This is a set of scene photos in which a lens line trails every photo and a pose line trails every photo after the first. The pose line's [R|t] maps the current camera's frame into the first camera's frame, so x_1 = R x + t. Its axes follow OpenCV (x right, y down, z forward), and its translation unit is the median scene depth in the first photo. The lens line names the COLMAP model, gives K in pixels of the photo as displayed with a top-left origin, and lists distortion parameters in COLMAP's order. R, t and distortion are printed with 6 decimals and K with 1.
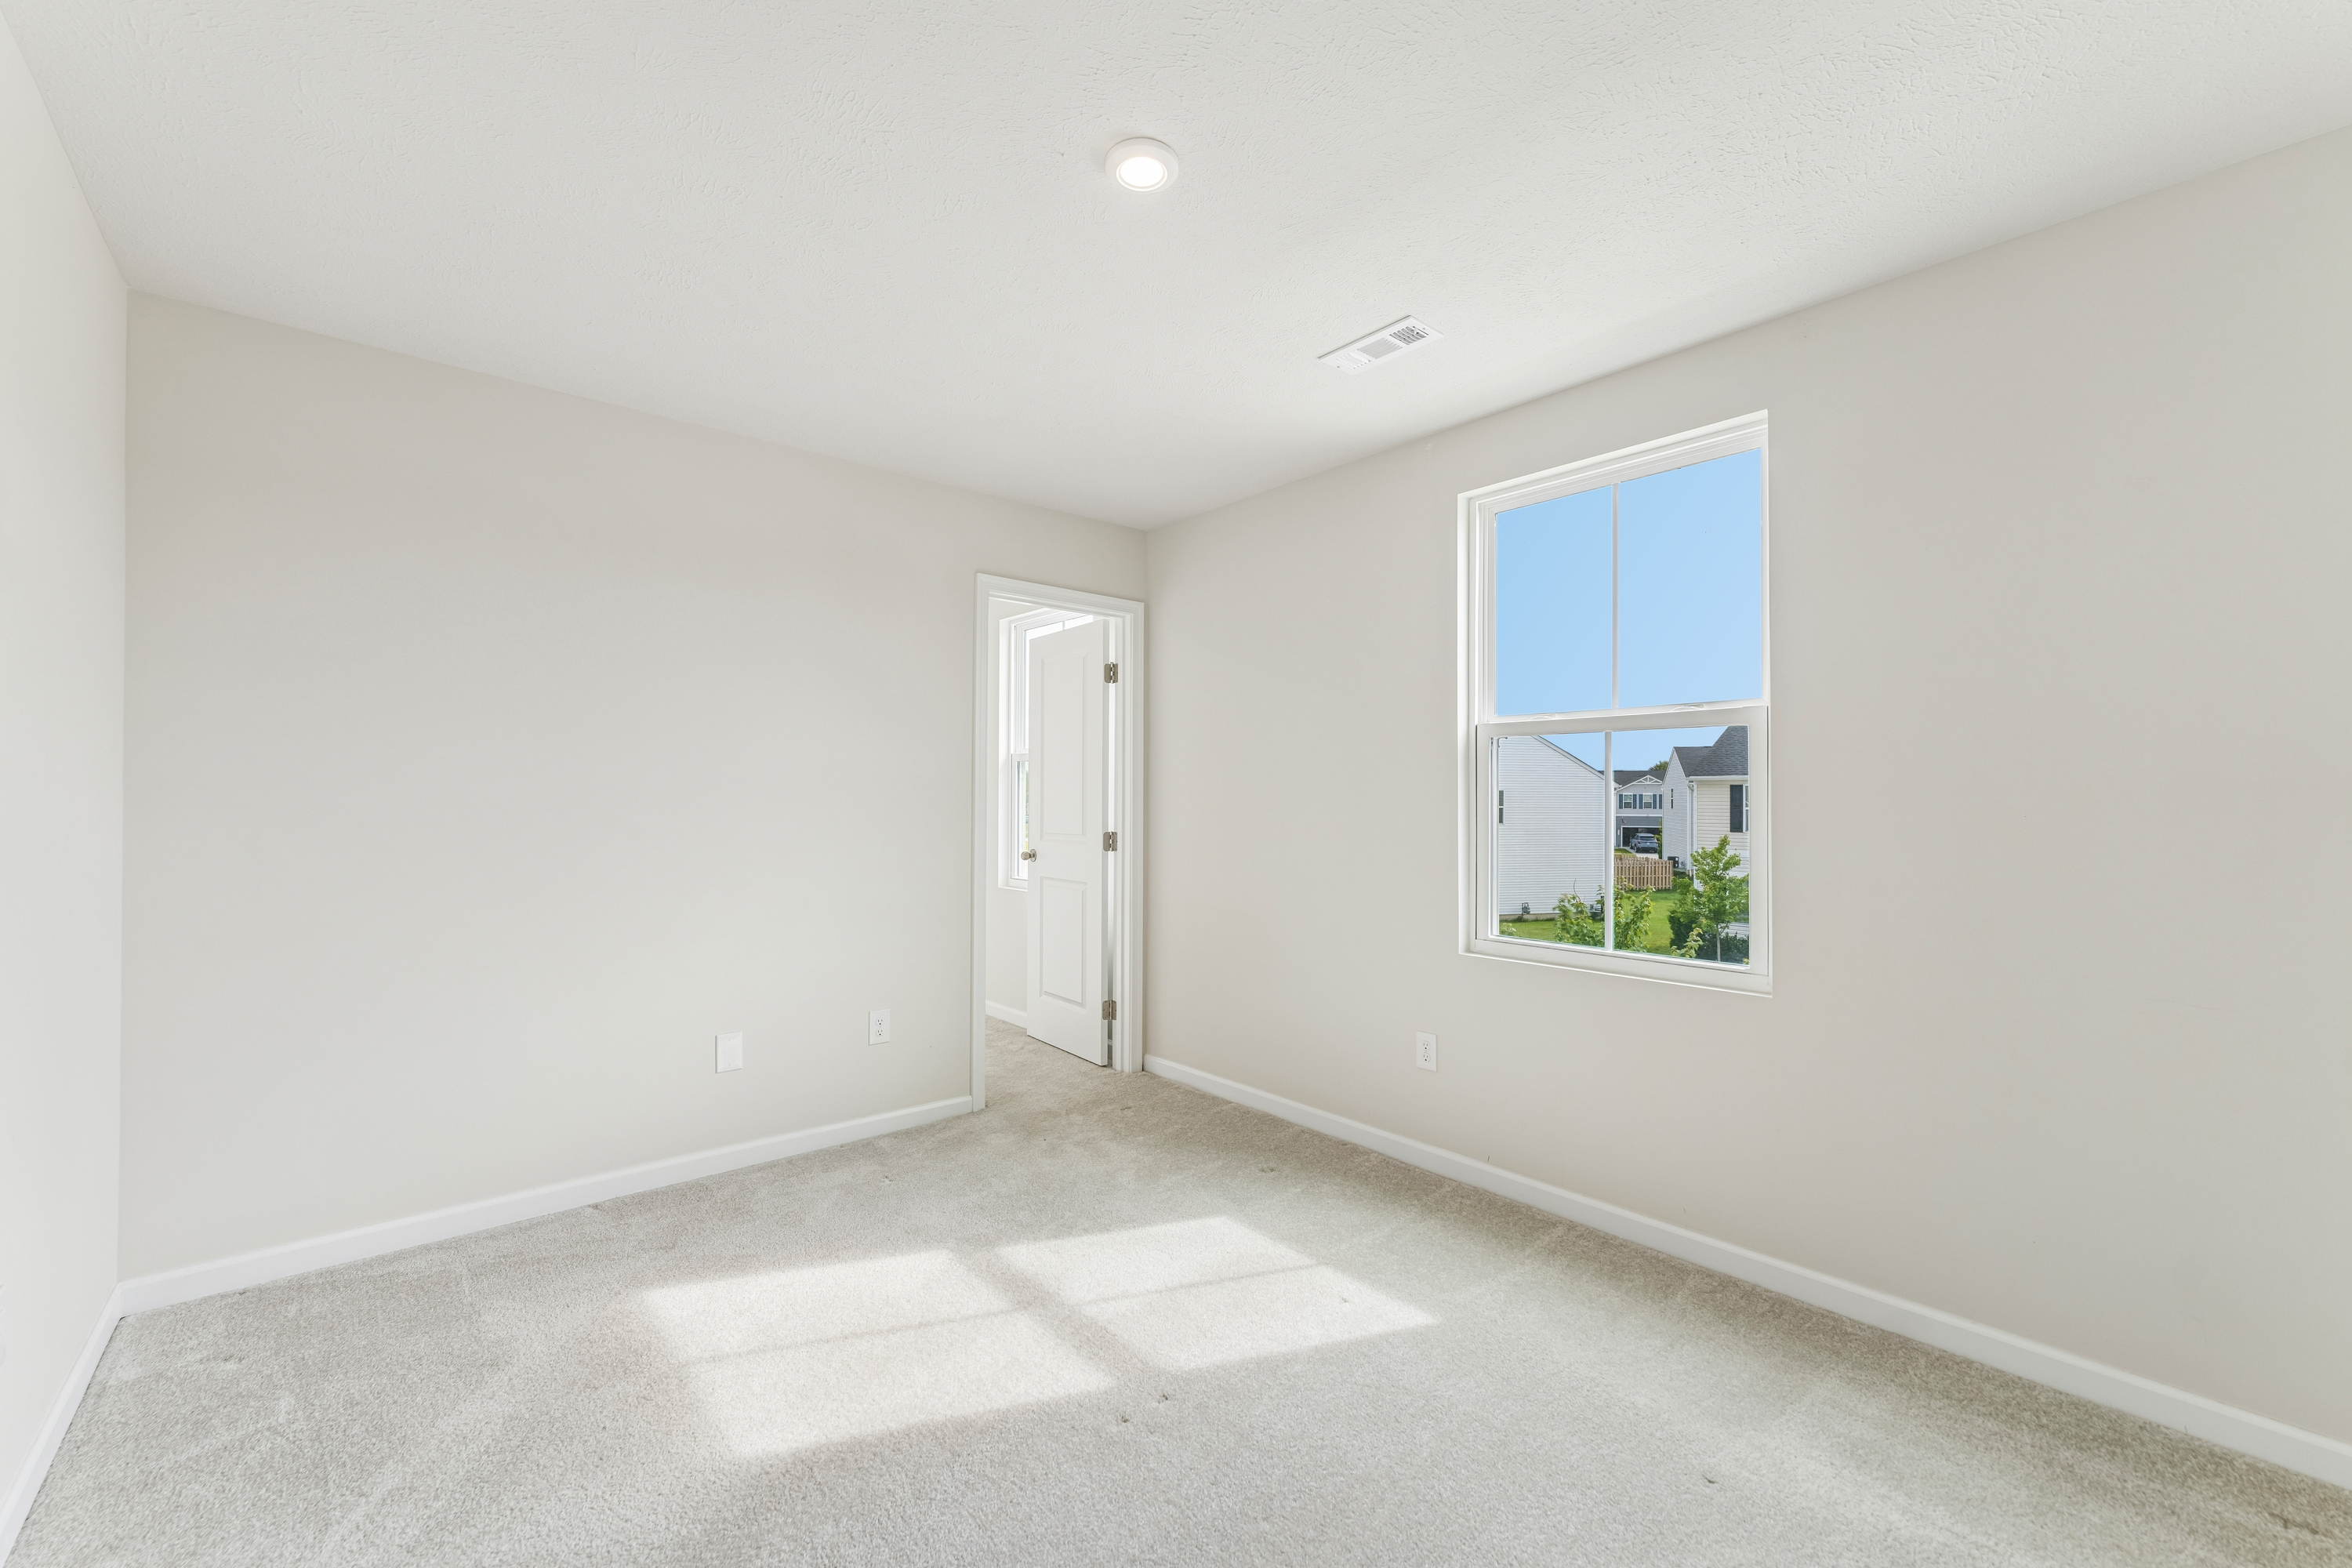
lens RADIAL K [[941.6, 0, 1176.0], [0, 941.6, 803.4], [0, 0, 1]] dist [-0.001359, -0.000198]
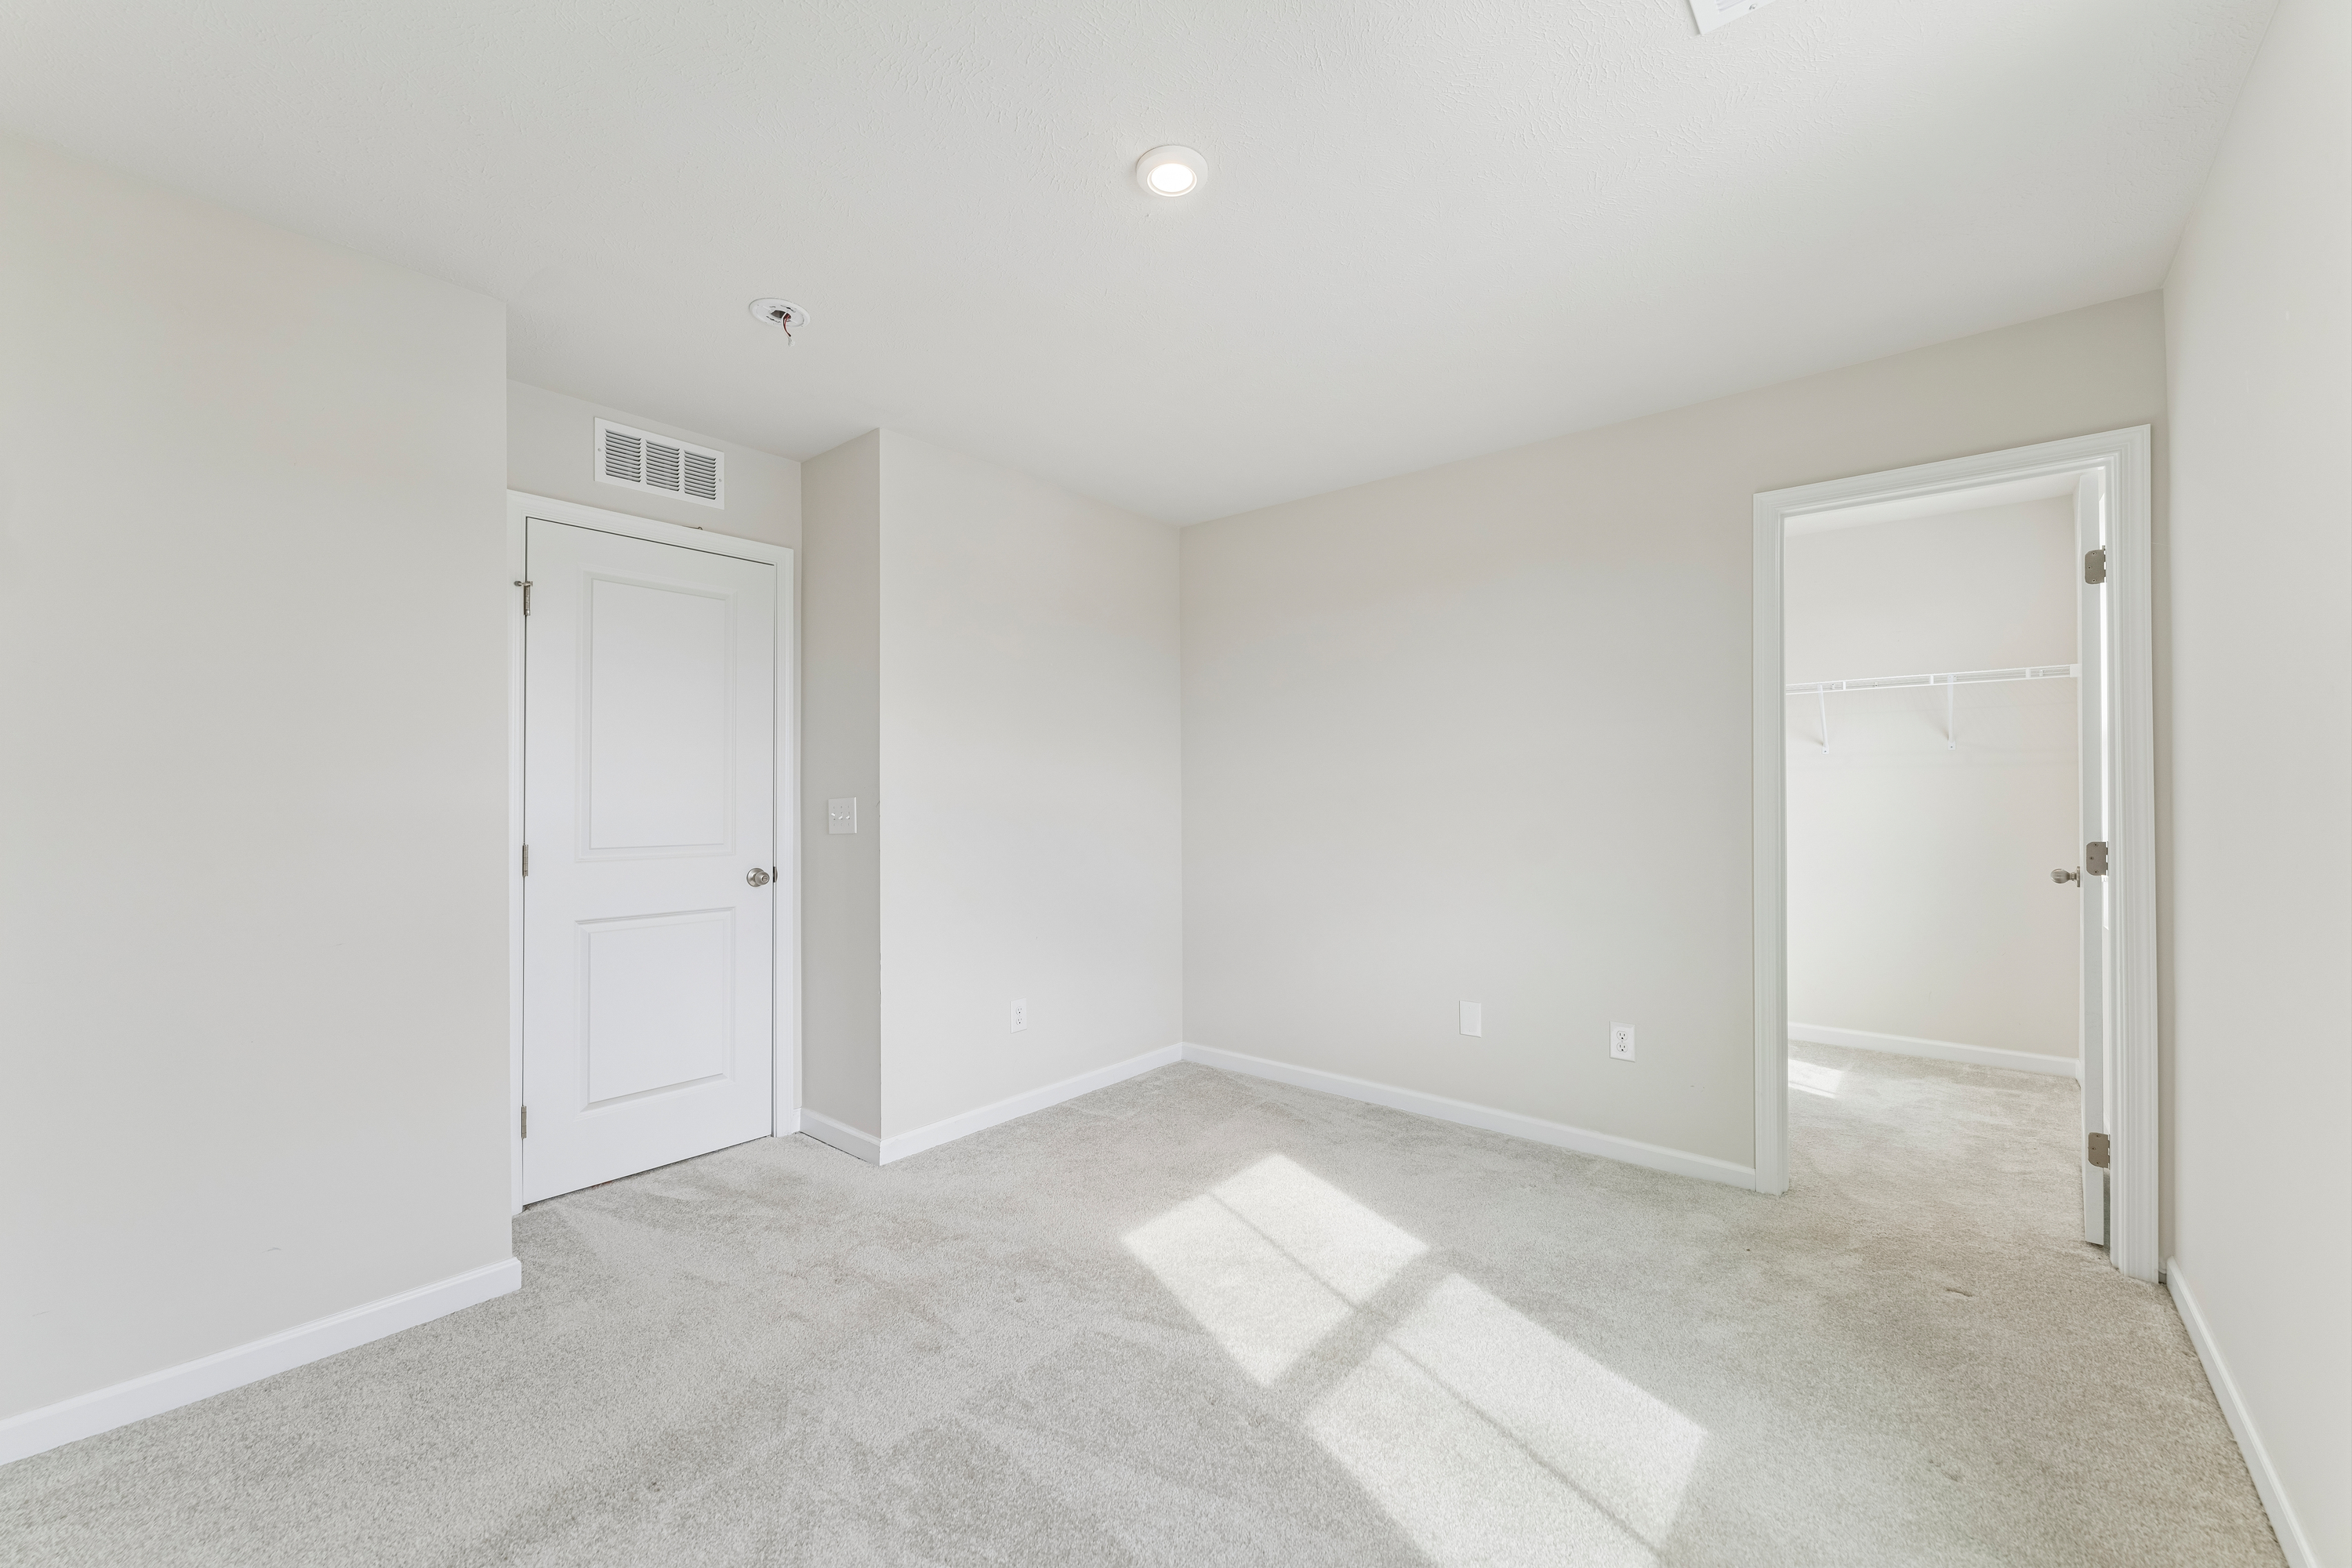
lens RADIAL K [[941.6, 0, 1174.5], [0, 941.6, 799.2], [0, 0, 1]] dist [-0.001359, -0.000198]
pose [[0.157511, 0.002577, -0.987514, 0.642986], [-0.000004, 0.999997, 0.002609, 0.003698], [0.987517, -0.000407, 0.157510, 0.550963]]
